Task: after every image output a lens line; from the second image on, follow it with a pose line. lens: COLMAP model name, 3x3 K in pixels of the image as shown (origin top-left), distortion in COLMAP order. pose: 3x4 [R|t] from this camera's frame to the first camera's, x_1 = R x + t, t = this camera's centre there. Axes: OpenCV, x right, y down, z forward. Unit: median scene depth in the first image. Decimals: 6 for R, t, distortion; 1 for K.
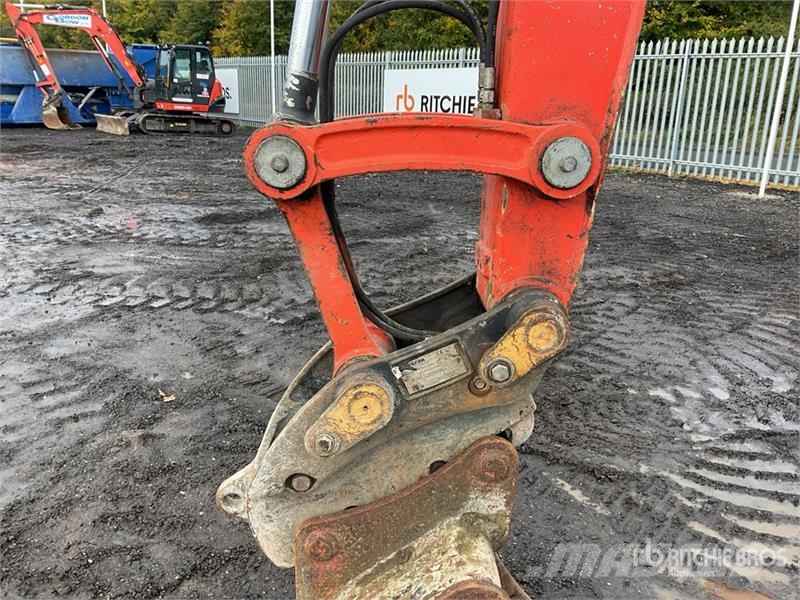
lens RADIAL K [[660.1, 0, 400.0], [0, 660.1, 300.0], [0, 0, 1]] dist [0.097594, -0.191794]
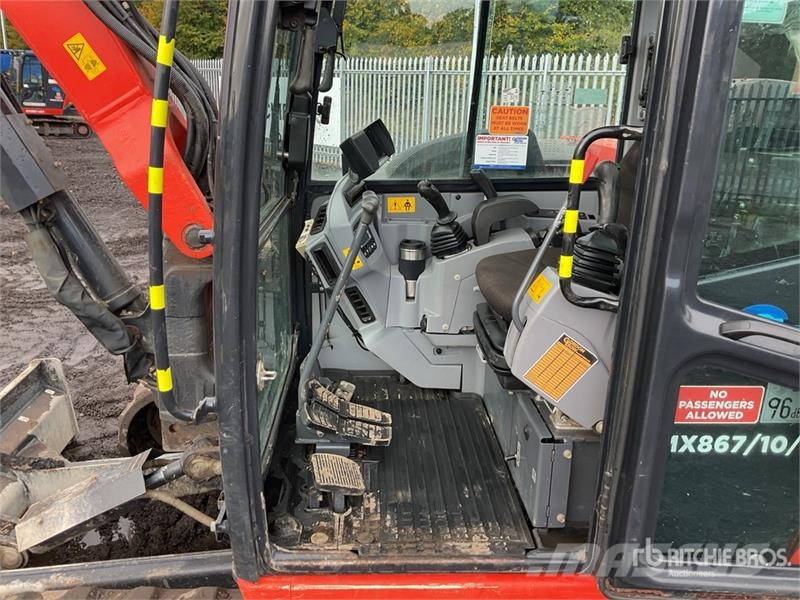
lens RADIAL K [[660.1, 0, 400.0], [0, 660.1, 300.0], [0, 0, 1]] dist [0.097594, -0.191794]
pose [[0.999775, -0.002501, 0.021041, 0.267936], [0.002309, 0.999956, 0.009141, -0.000839], [-0.021062, -0.009090, 0.999737, -0.070995]]
